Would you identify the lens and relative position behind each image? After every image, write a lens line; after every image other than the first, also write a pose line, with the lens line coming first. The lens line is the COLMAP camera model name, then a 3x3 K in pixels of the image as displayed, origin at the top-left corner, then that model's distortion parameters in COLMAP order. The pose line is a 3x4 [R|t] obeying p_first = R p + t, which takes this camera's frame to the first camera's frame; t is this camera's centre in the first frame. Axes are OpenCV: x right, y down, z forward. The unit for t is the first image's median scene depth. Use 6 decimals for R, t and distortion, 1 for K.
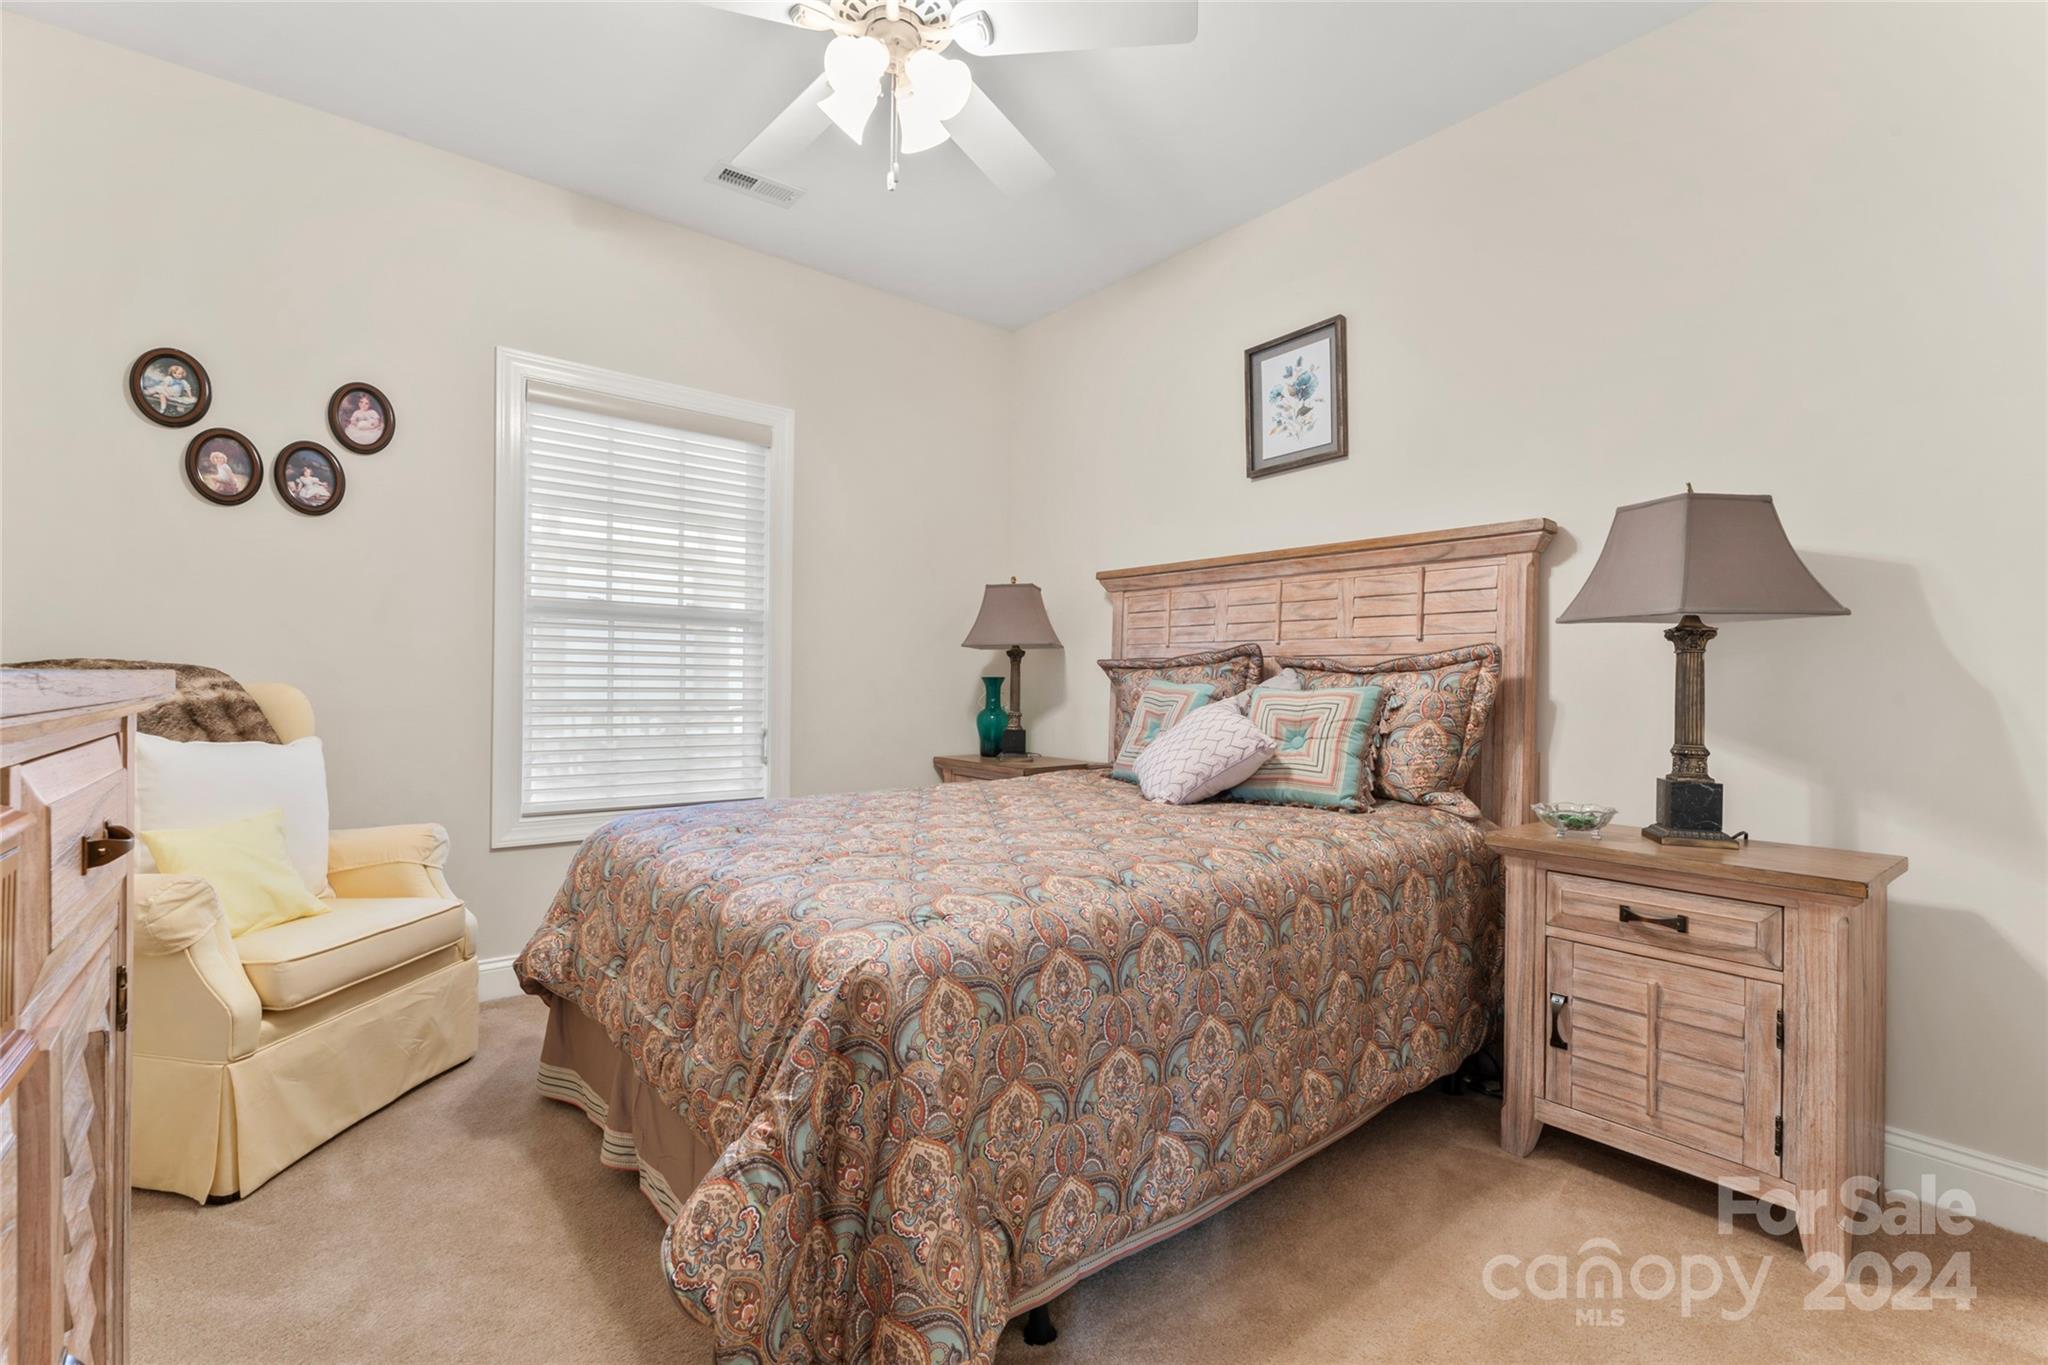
lens RADIAL K [[908.2, 0, 1021.0], [0, 908.2, 686.2], [0, 0, 1]] dist [0.000783, 0.000161]
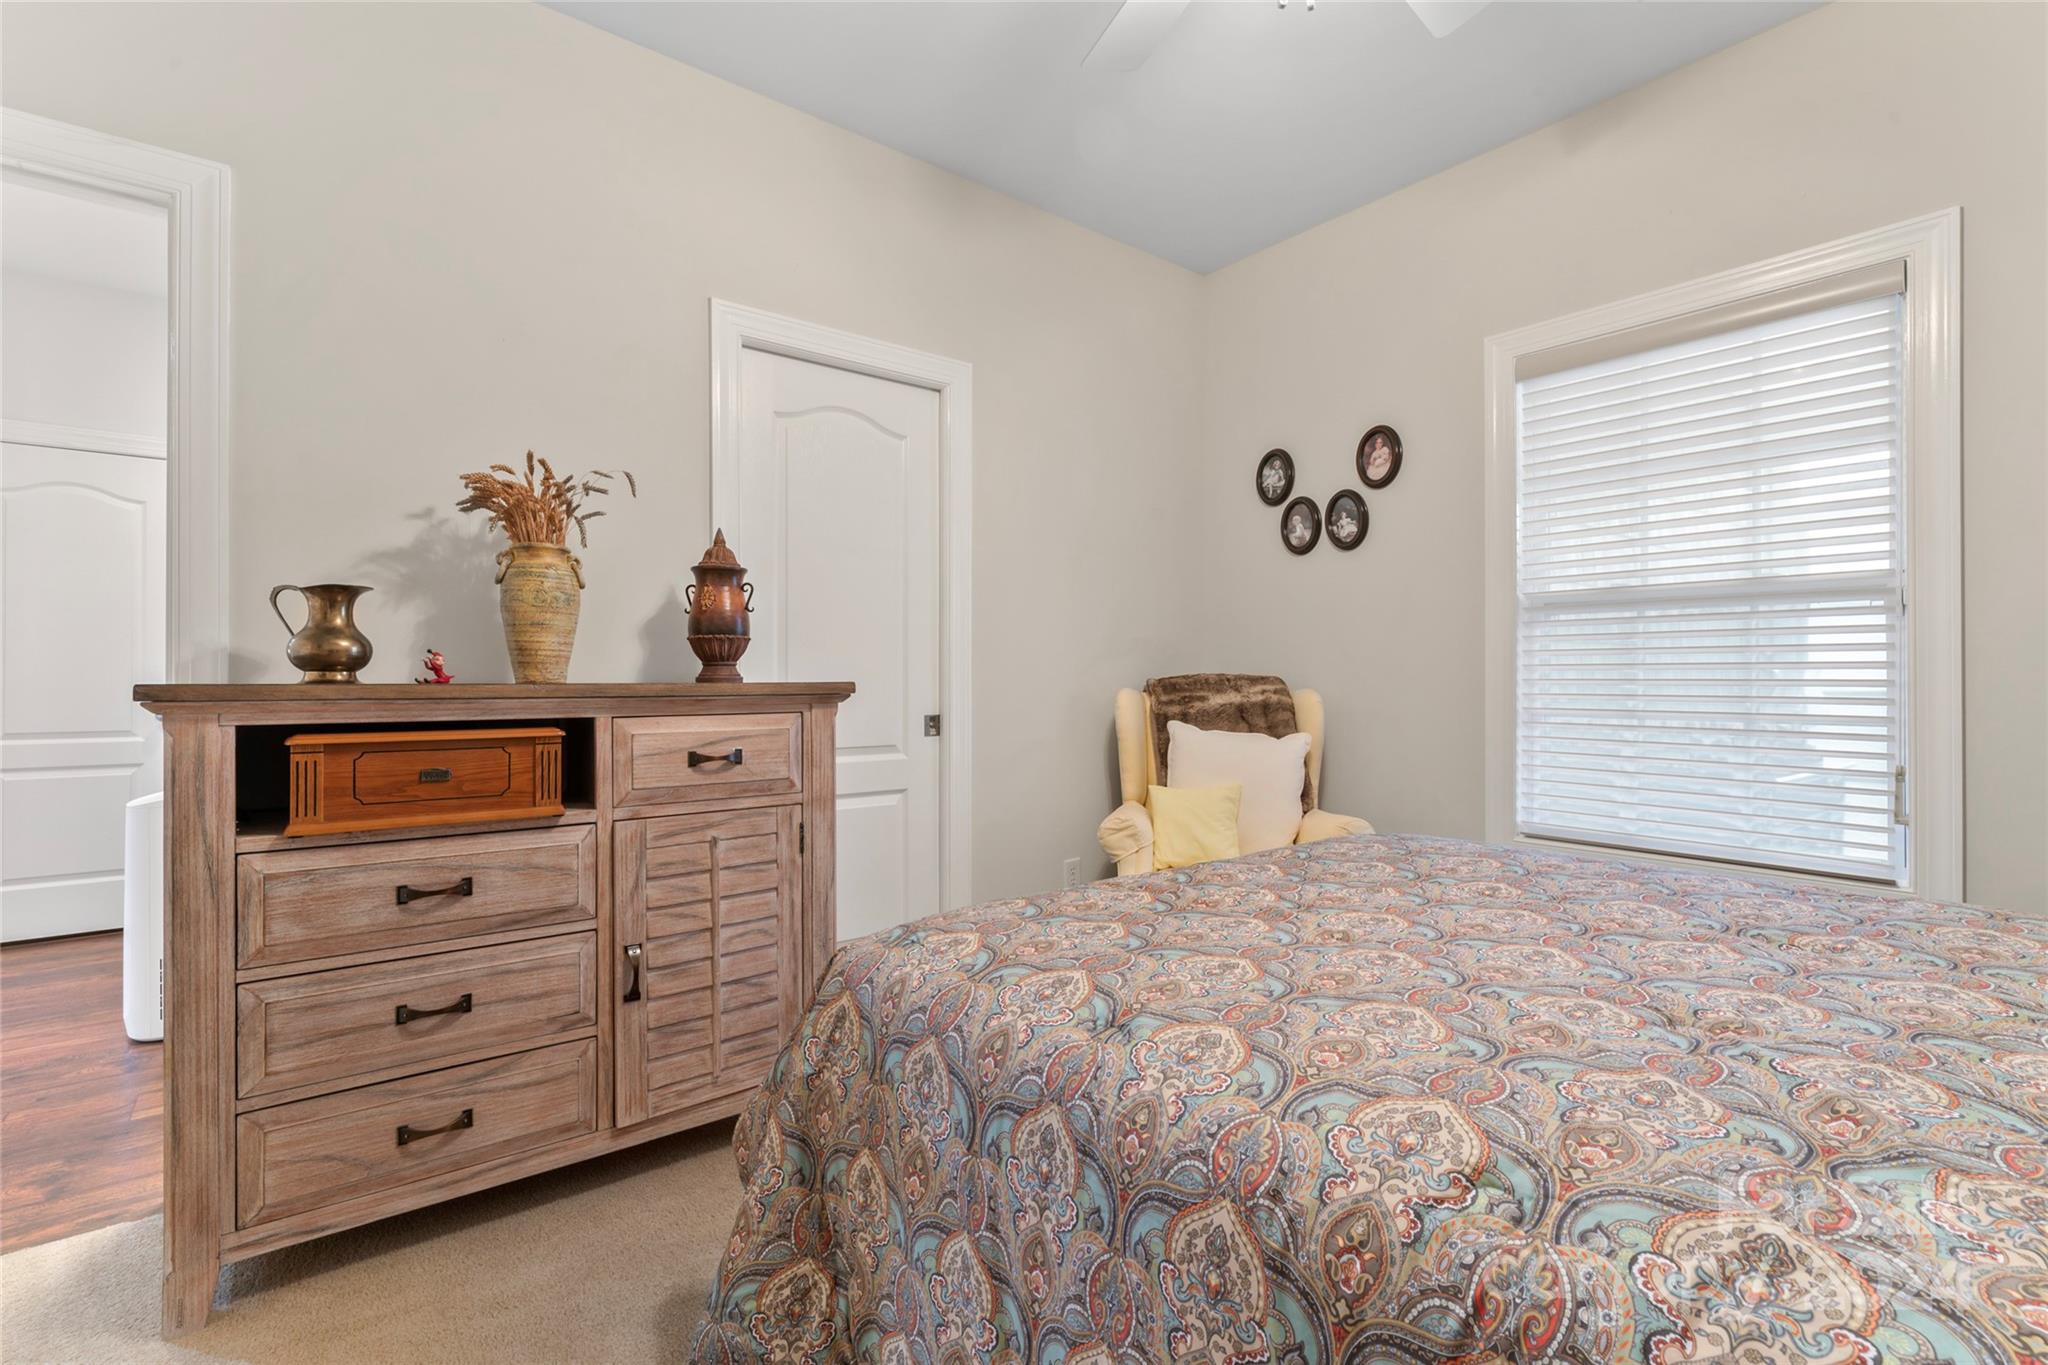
lens RADIAL K [[908.2, 0, 1019.9], [0, 908.2, 681.9], [0, 0, 1]] dist [0.000783, 0.000161]
pose [[0.007864, -0.009719, -0.999922, 0.426547], [-0.004017, 0.999944, -0.009751, 0.000183], [0.999961, 0.004093, 0.007824, 0.567934]]
